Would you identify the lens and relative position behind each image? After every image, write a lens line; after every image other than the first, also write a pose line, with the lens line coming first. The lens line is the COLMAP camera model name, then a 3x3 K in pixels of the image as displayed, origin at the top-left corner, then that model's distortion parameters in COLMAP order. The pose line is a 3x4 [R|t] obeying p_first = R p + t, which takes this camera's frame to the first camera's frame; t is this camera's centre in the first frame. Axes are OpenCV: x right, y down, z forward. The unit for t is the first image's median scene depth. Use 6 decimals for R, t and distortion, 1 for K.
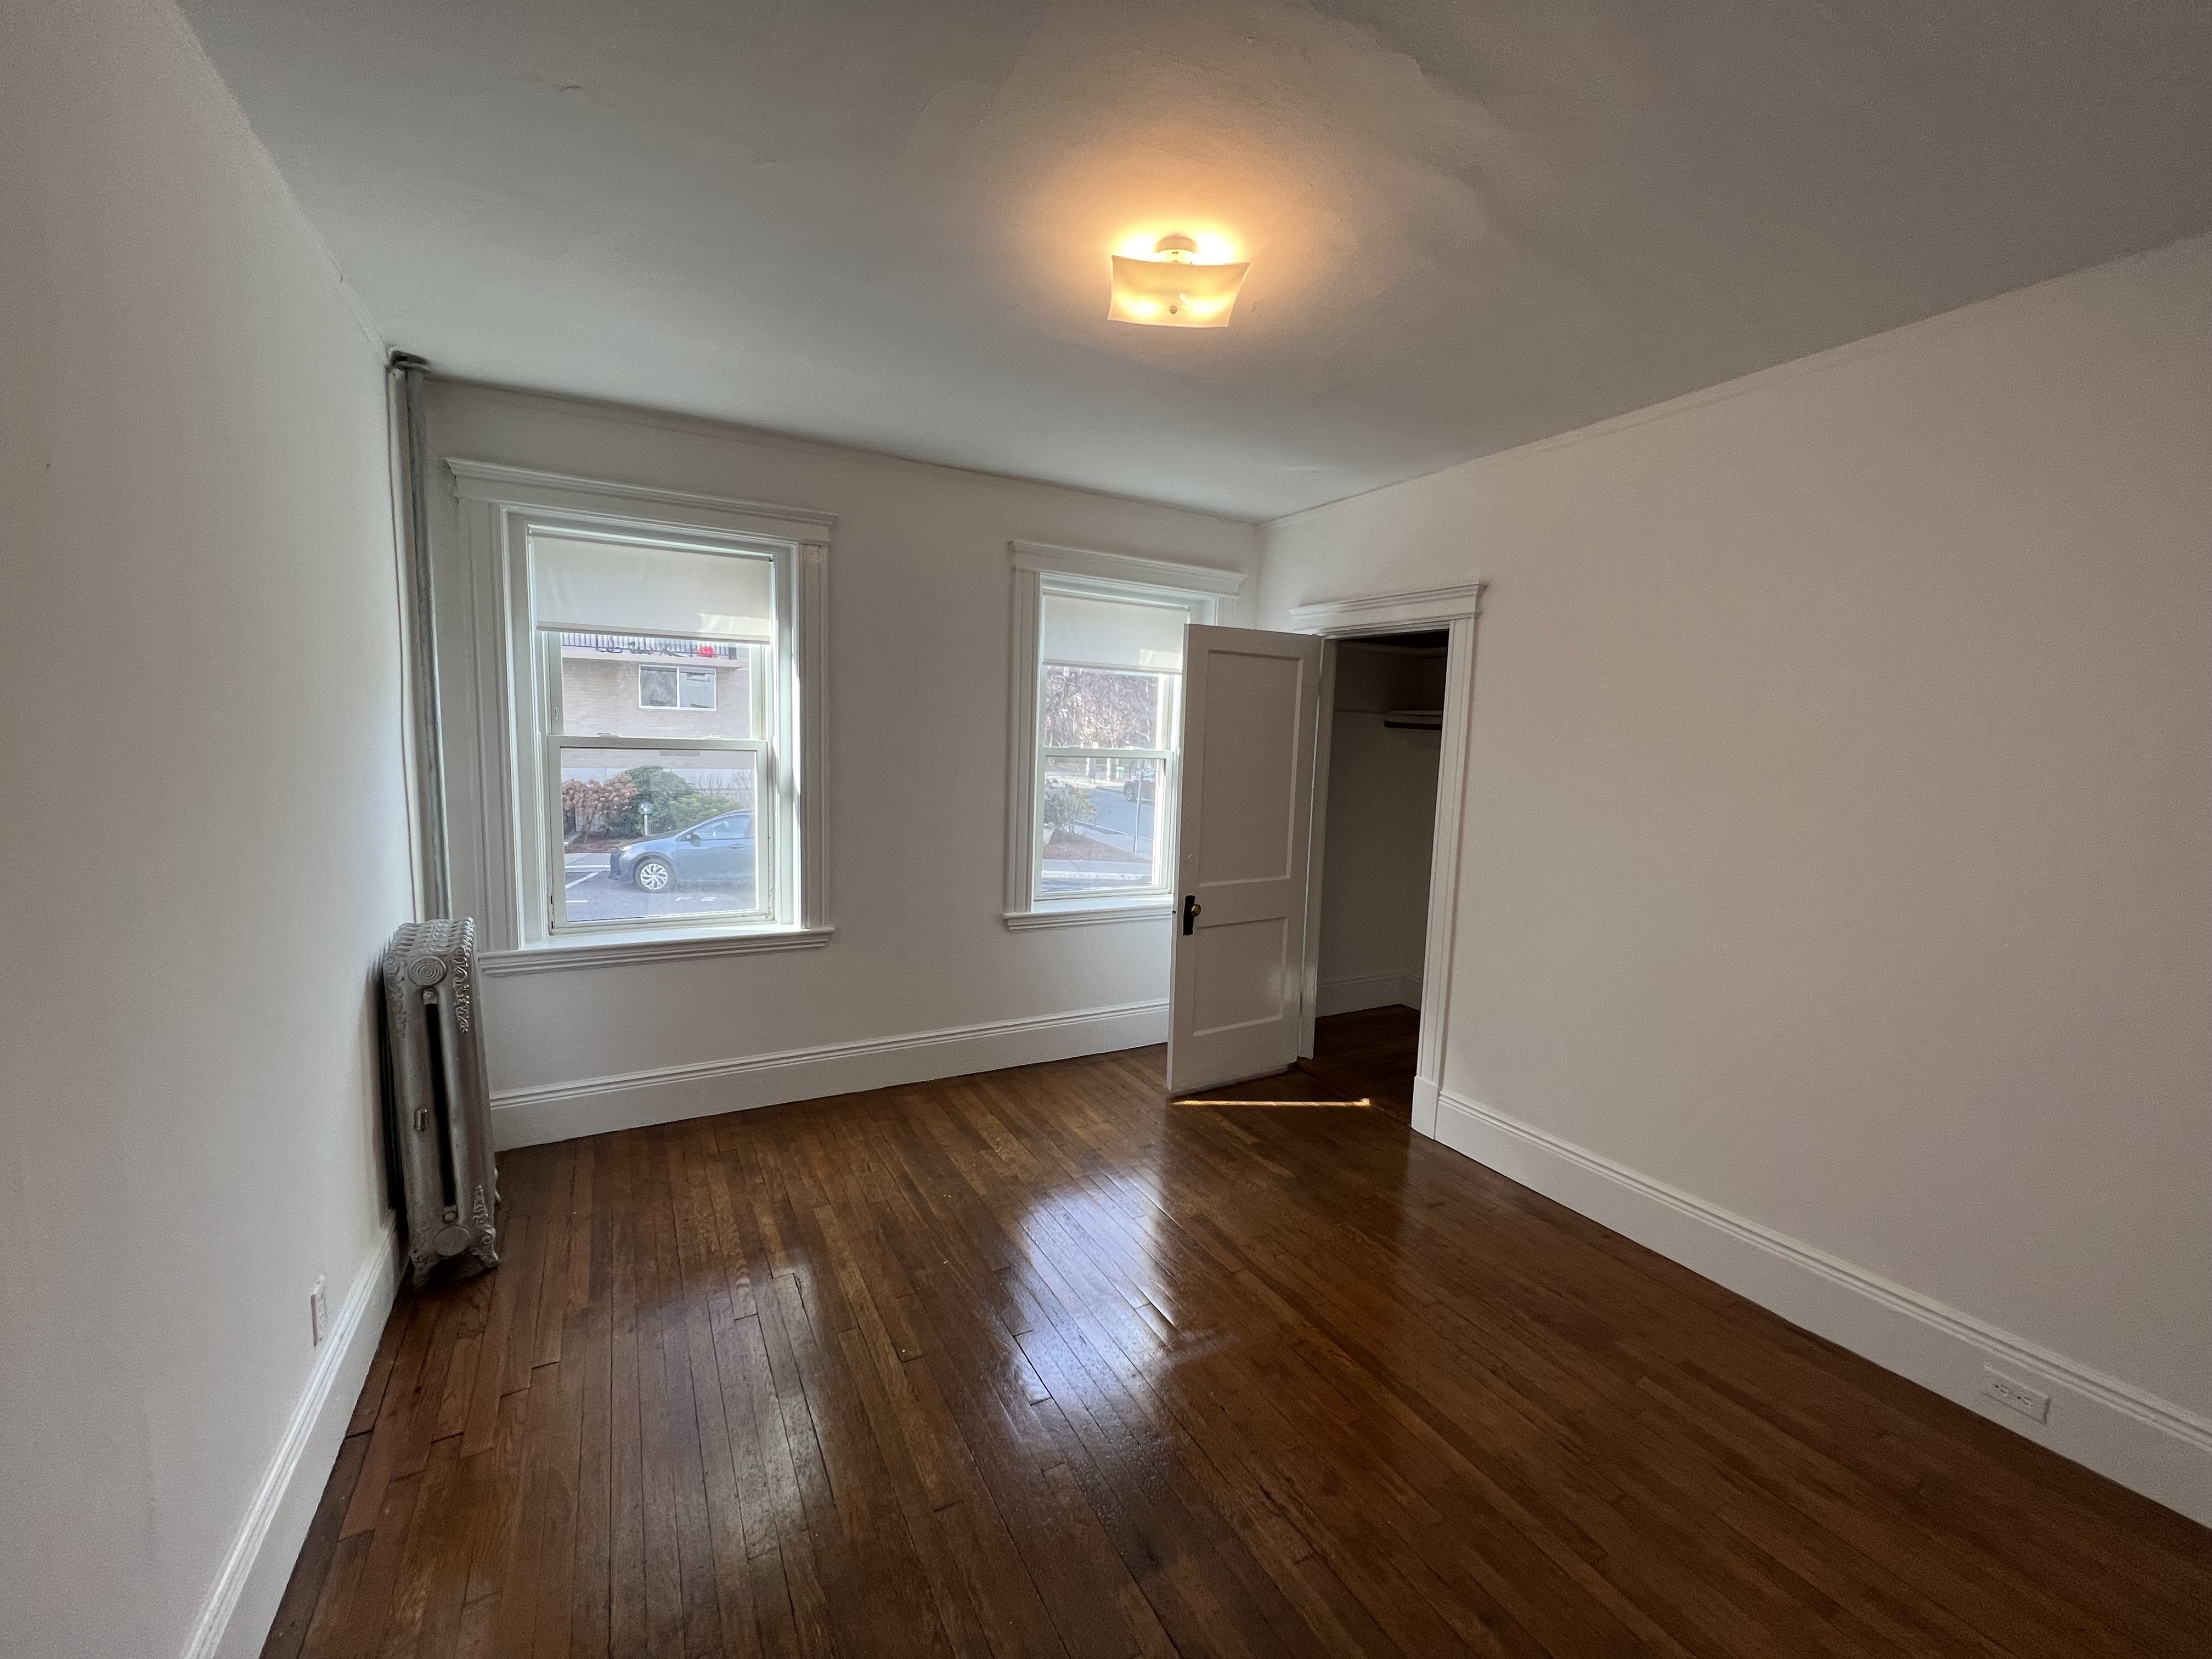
lens RADIAL K [[888.9, 0, 1108.3], [0, 888.9, 848.1], [0, 0, 1]] dist [-0.002745, 0.000233]
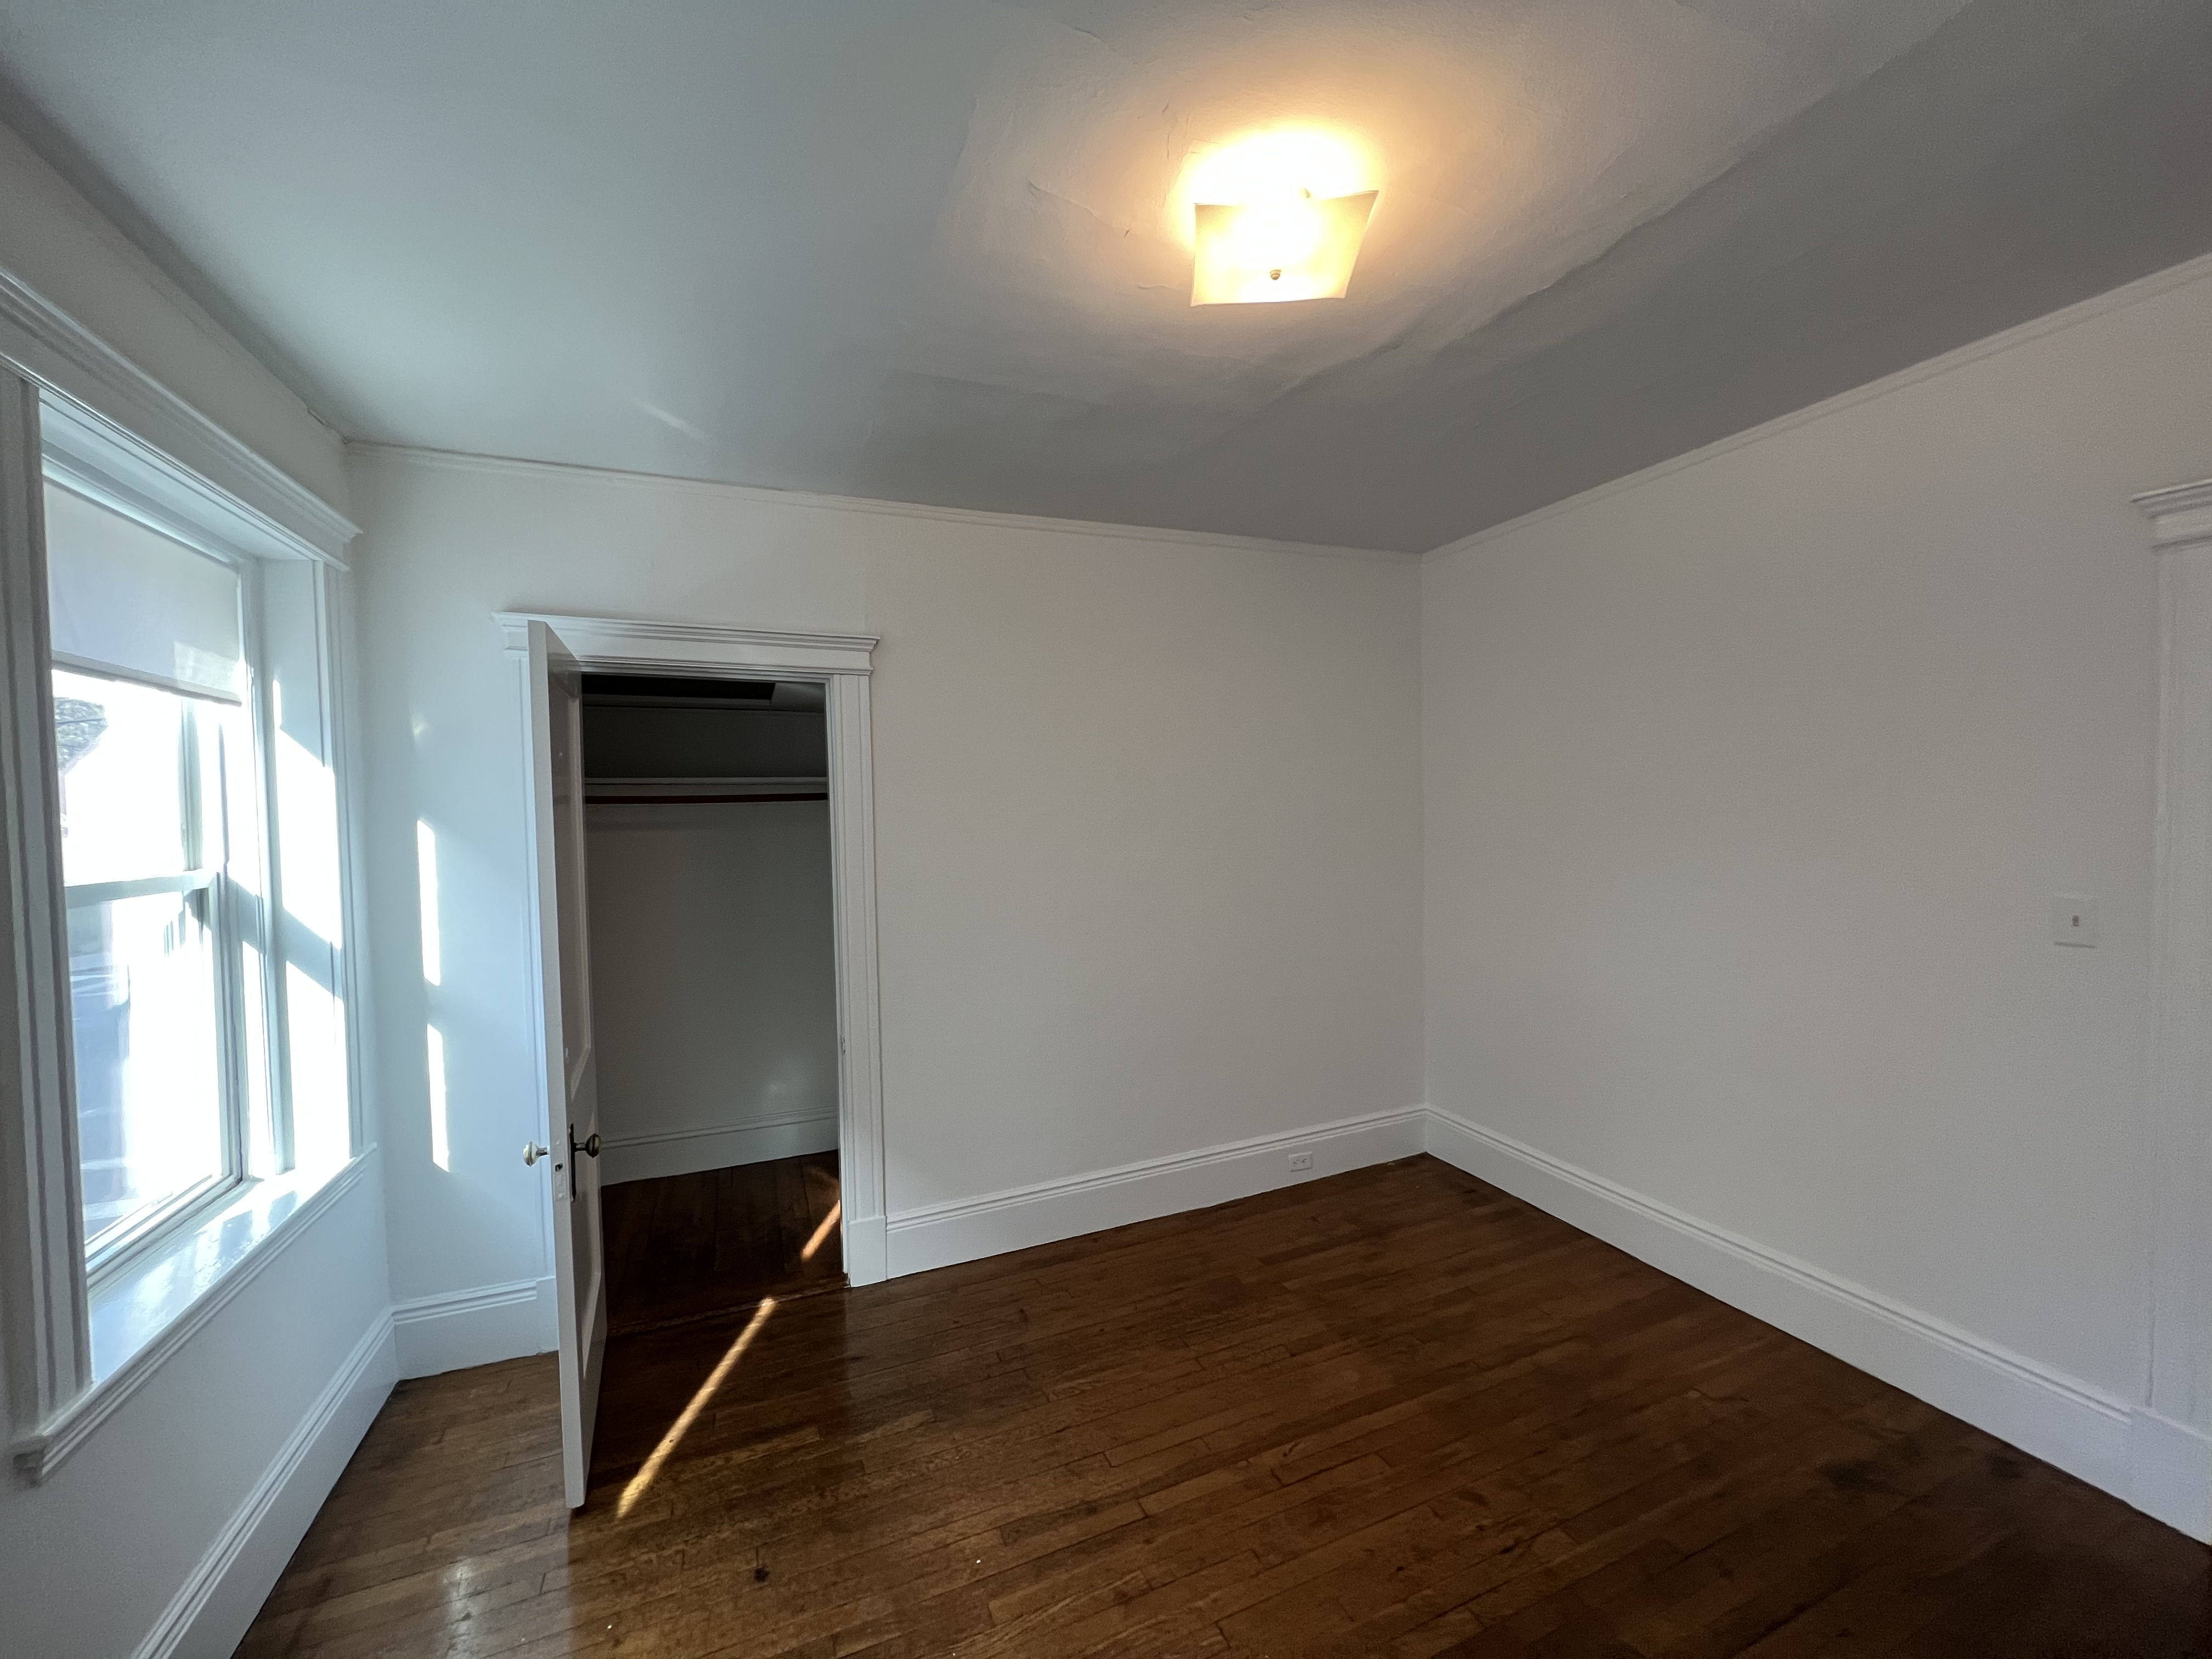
lens RADIAL K [[888.9, 0, 1108.5], [0, 888.9, 825.9], [0, 0, 1]] dist [-0.002745, 0.000233]
pose [[0.100470, -0.053743, 0.993488, -0.468071], [0.157567, 0.986798, 0.037447, -0.105696], [-0.982384, 0.152779, 0.107611, 0.697978]]
